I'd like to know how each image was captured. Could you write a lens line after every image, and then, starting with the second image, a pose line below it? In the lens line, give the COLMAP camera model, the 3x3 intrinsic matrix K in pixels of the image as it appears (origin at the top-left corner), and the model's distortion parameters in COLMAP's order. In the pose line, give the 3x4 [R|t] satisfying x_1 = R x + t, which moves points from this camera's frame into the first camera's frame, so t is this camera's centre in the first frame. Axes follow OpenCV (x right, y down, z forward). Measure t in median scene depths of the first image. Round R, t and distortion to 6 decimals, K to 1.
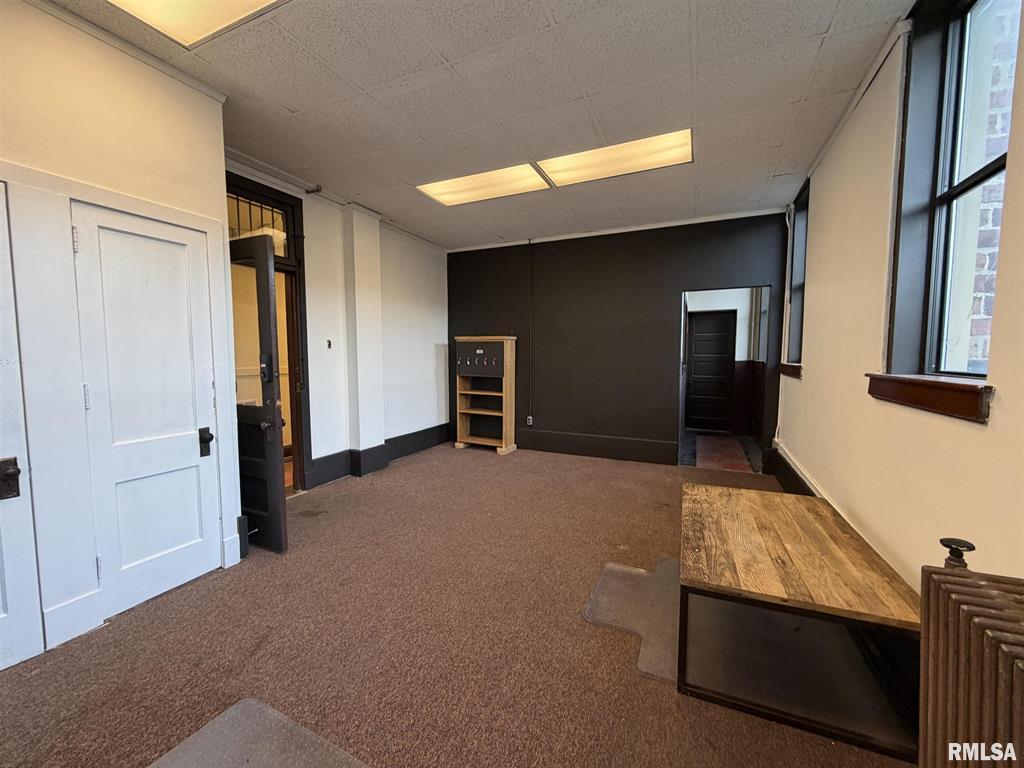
lens RADIAL K [[411.5, 0, 513.9], [0, 411.5, 382.3], [0, 0, 1]] dist [-0.002164, -0.000463]
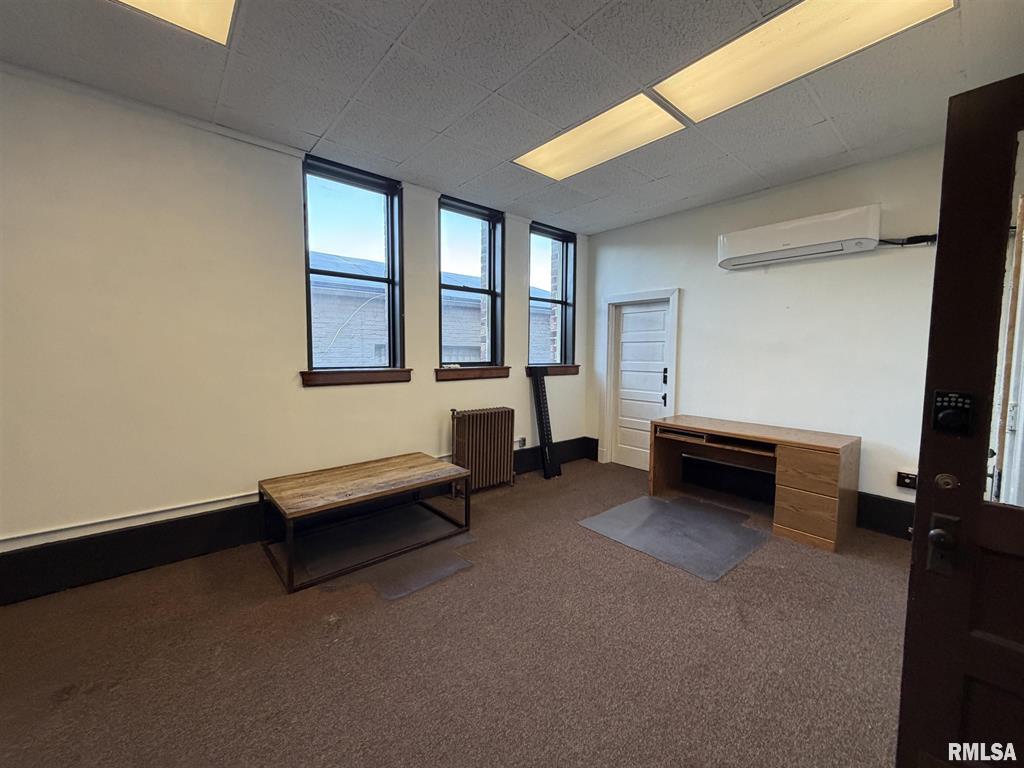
lens RADIAL K [[411.5, 0, 512.1], [0, 411.5, 380.6], [0, 0, 1]] dist [-0.002164, -0.000463]
pose [[-0.909116, -0.031178, 0.415375, -0.444327], [0.023922, 0.991641, 0.126789, -0.155579], [-0.415856, 0.125202, -0.900771, 1.996676]]
